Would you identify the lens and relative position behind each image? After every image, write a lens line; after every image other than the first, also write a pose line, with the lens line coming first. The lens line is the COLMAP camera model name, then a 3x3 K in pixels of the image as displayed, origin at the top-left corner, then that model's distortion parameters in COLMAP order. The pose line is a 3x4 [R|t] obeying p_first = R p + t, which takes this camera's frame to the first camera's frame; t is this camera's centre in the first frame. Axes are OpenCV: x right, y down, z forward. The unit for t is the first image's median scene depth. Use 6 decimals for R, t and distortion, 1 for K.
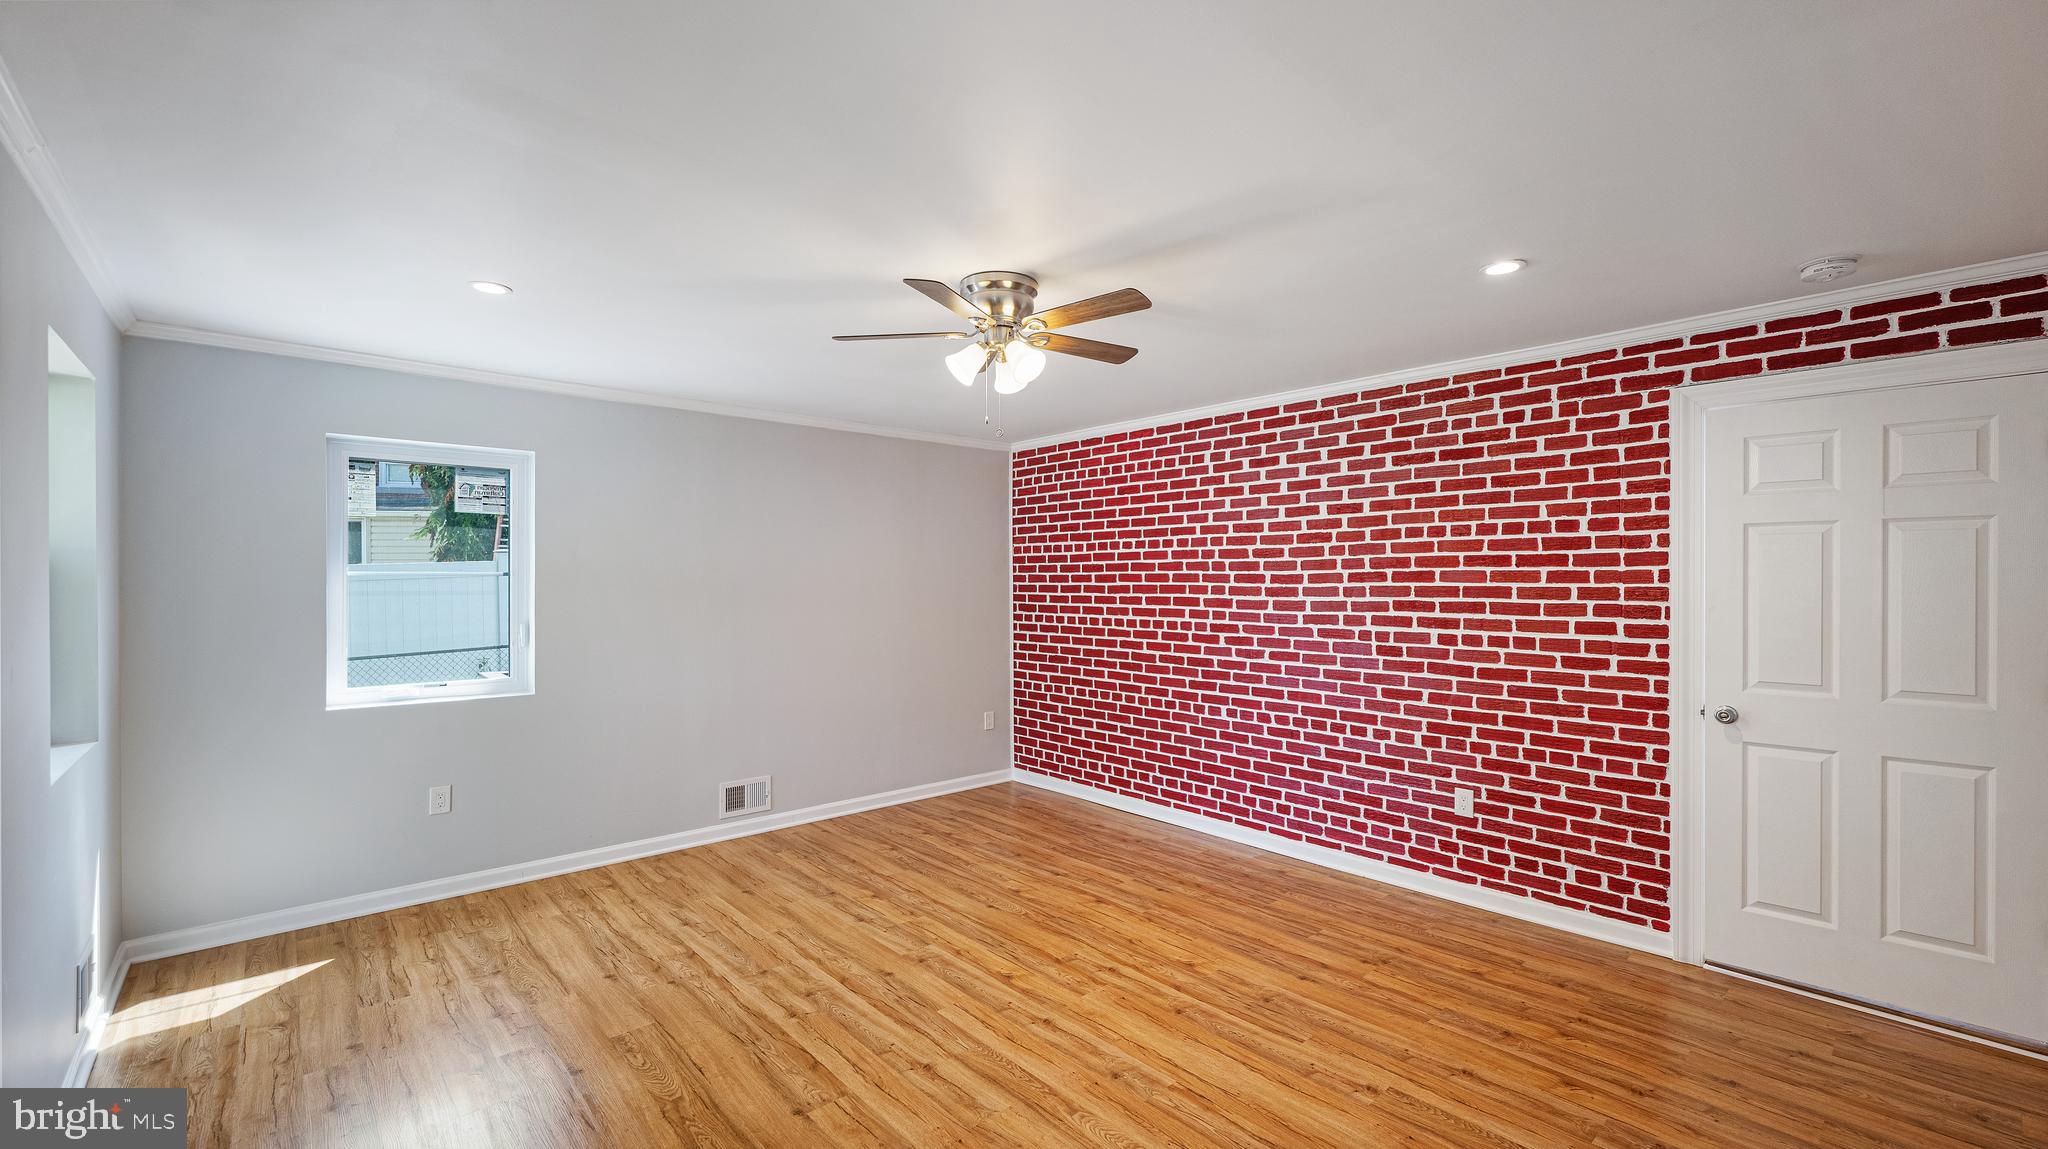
lens RADIAL K [[831.4, 0, 1030.3], [0, 831.4, 582.8], [0, 0, 1]] dist [0.001756, 0.000100]
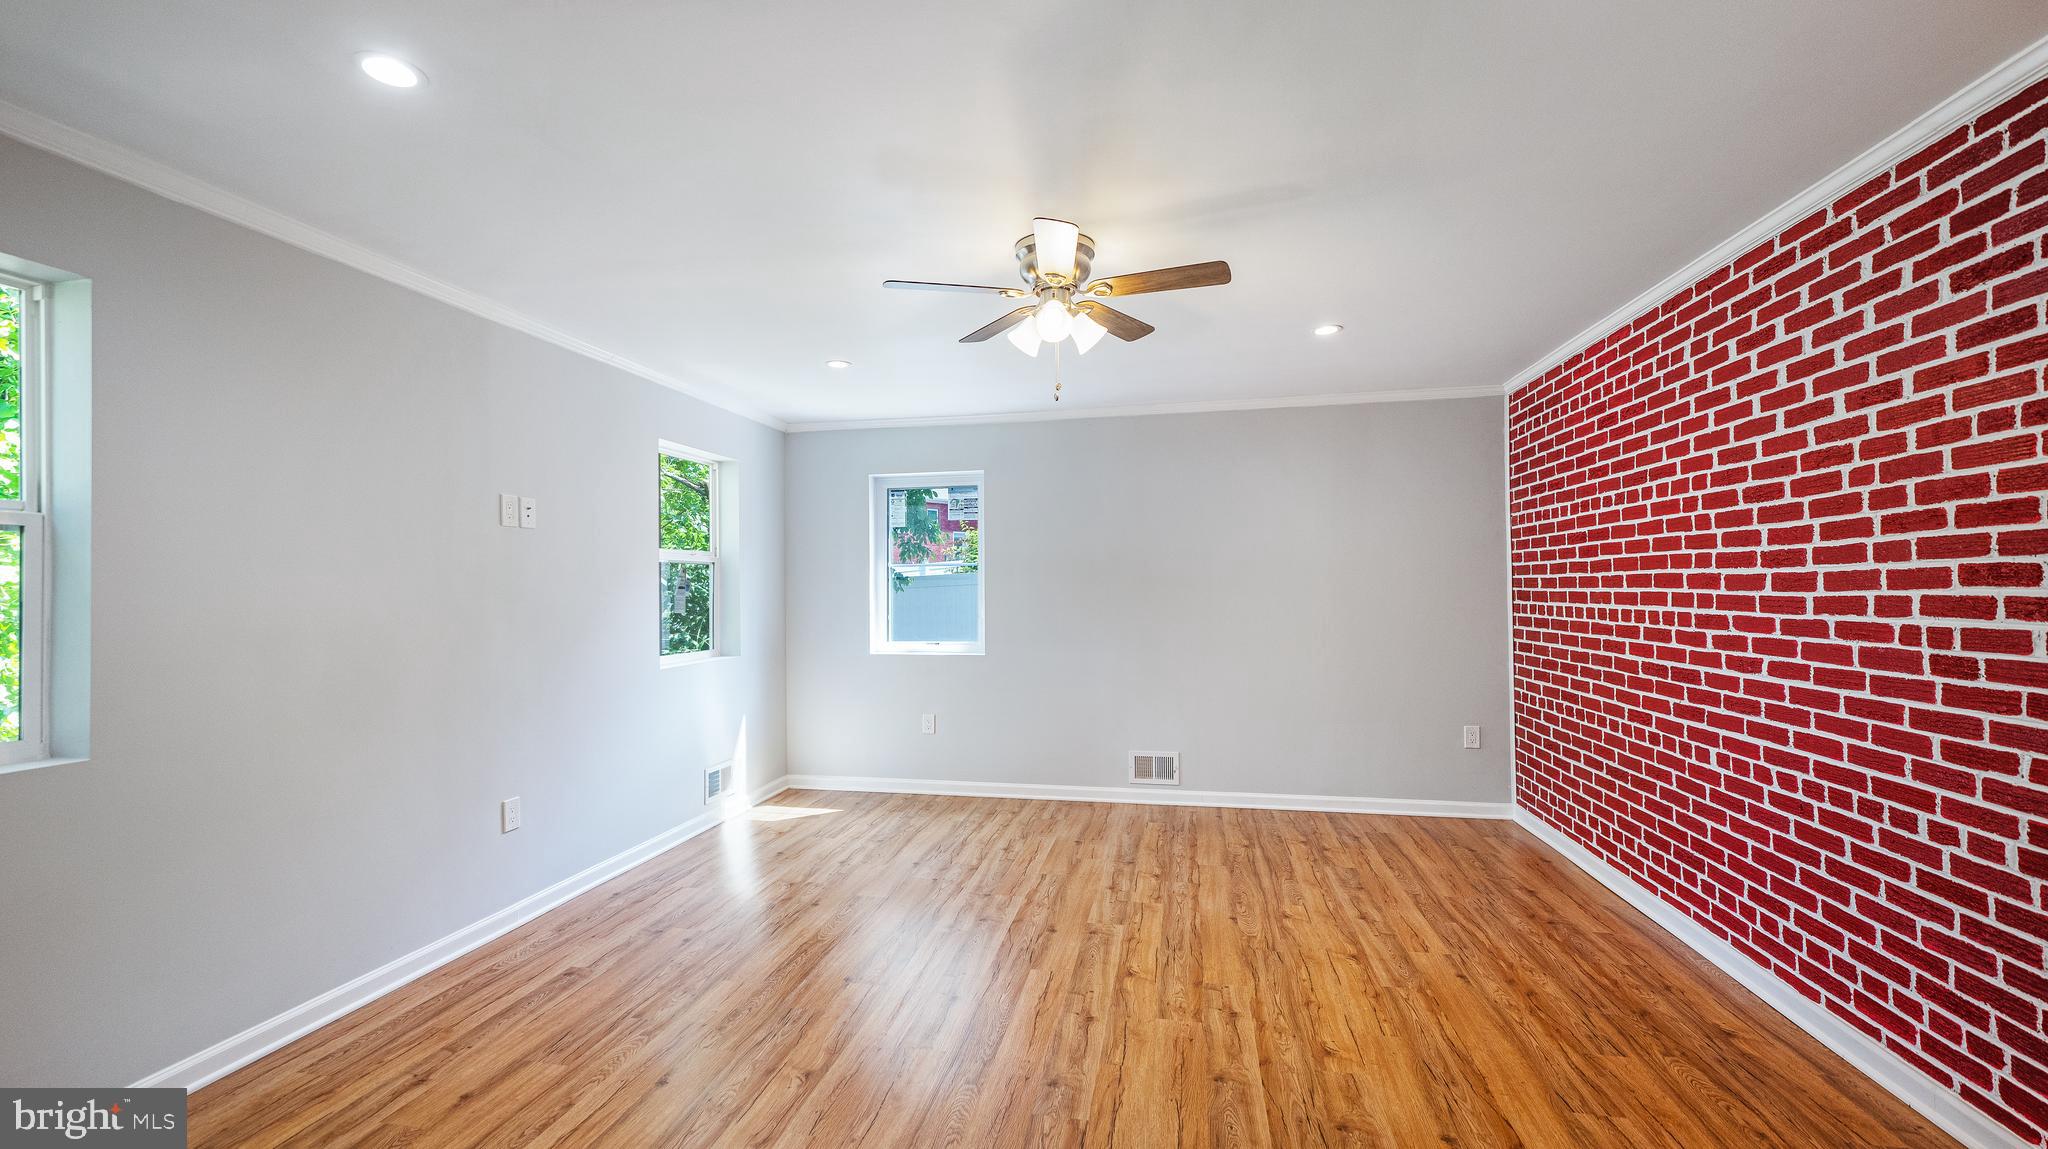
lens RADIAL K [[841.3, 0, 1029.6], [0, 841.3, 580.6], [0, 0, 1]] dist [0.002570, -0.000098]
pose [[0.603410, -0.012570, -0.797332, 0.488144], [0.006521, 0.999920, -0.010829, 0.031558], [0.797404, 0.001335, 0.603444, 0.250737]]
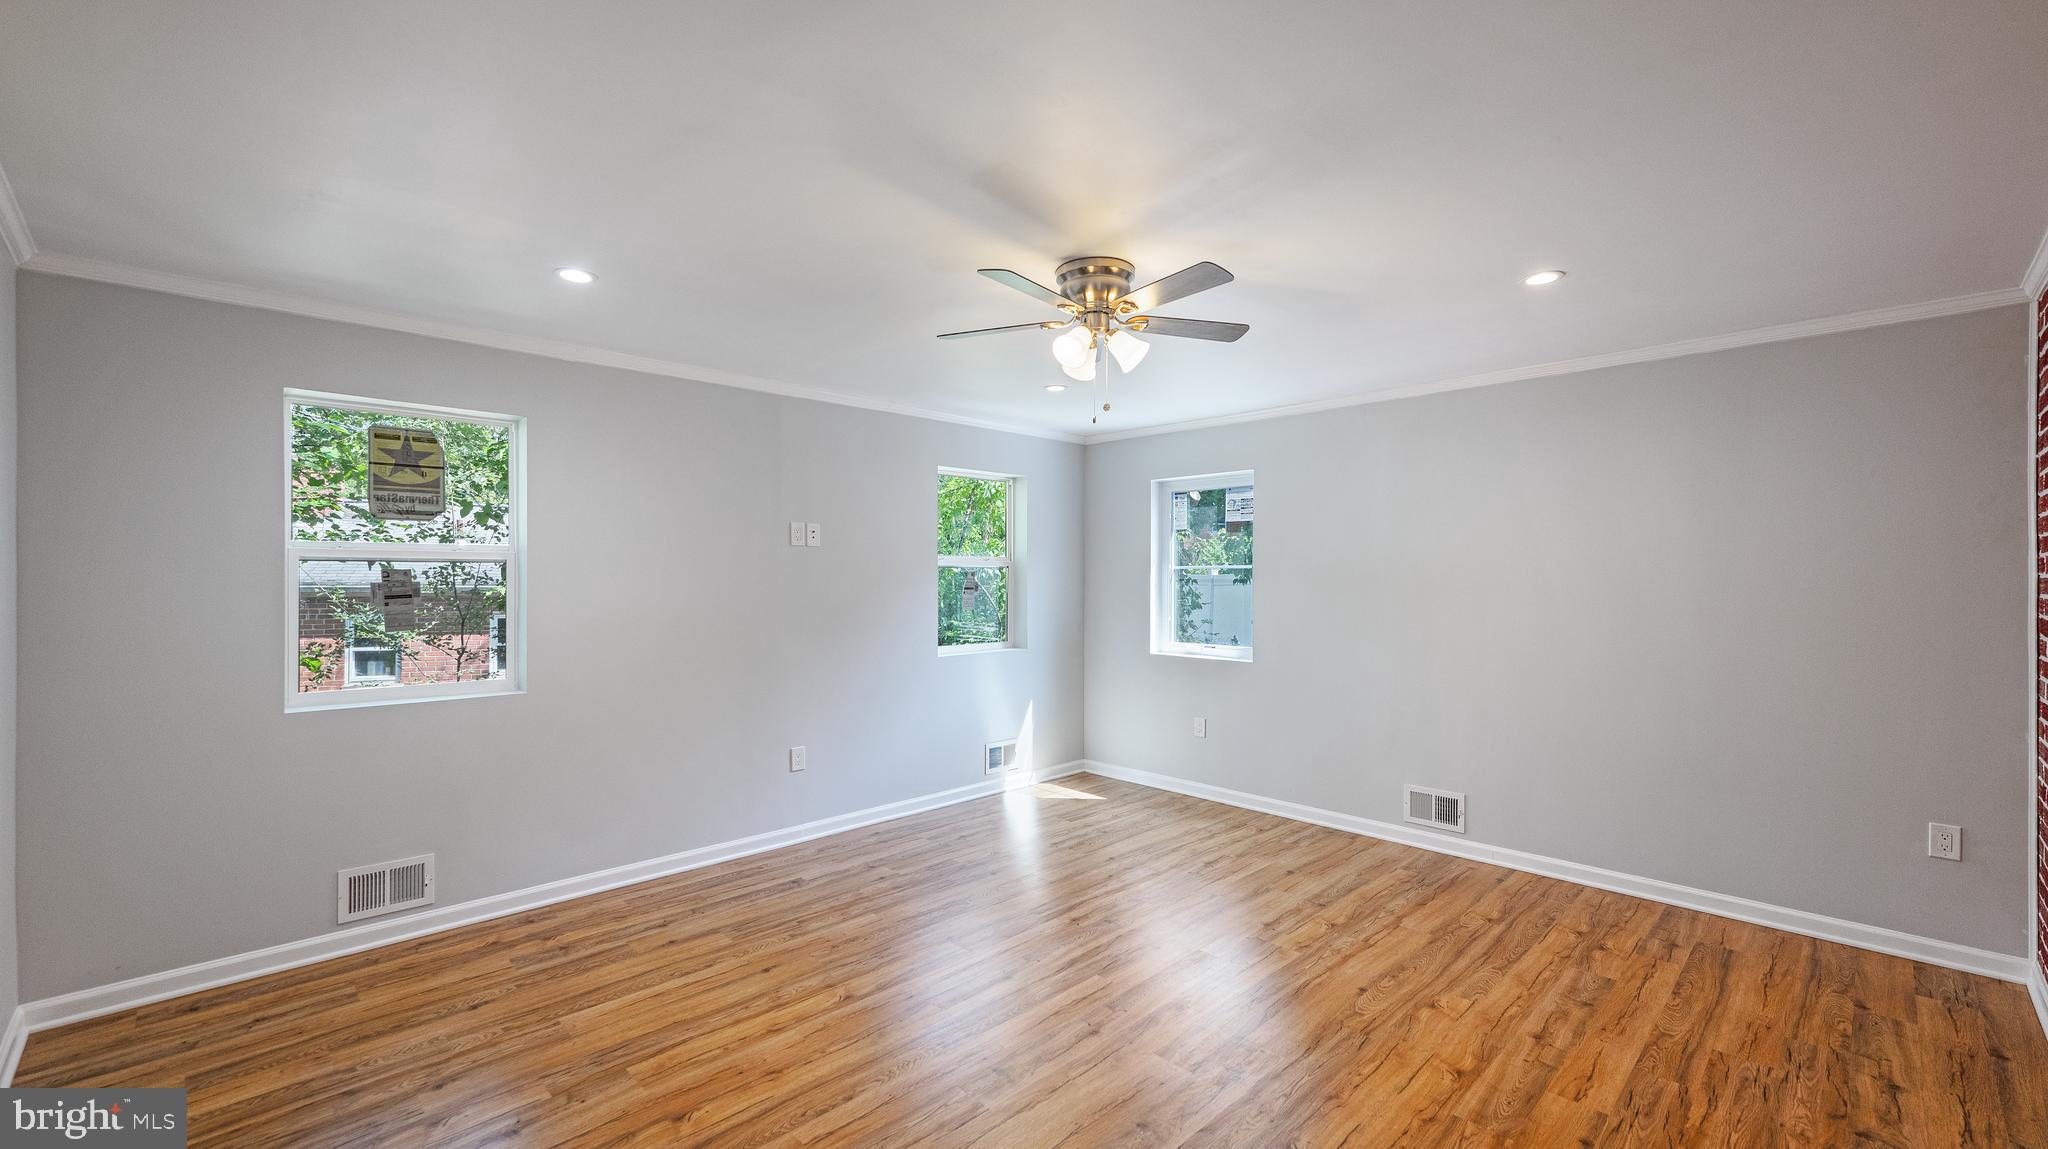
lens RADIAL K [[848.1, 0, 1021.4], [0, 848.1, 579.1], [0, 0, 1]] dist [0.001643, 0.000037]
pose [[0.042559, 0.004708, -0.999083, 0.650237], [-0.004963, 0.999978, 0.004501, 0.004625], [0.999082, 0.004766, 0.042581, 0.579058]]
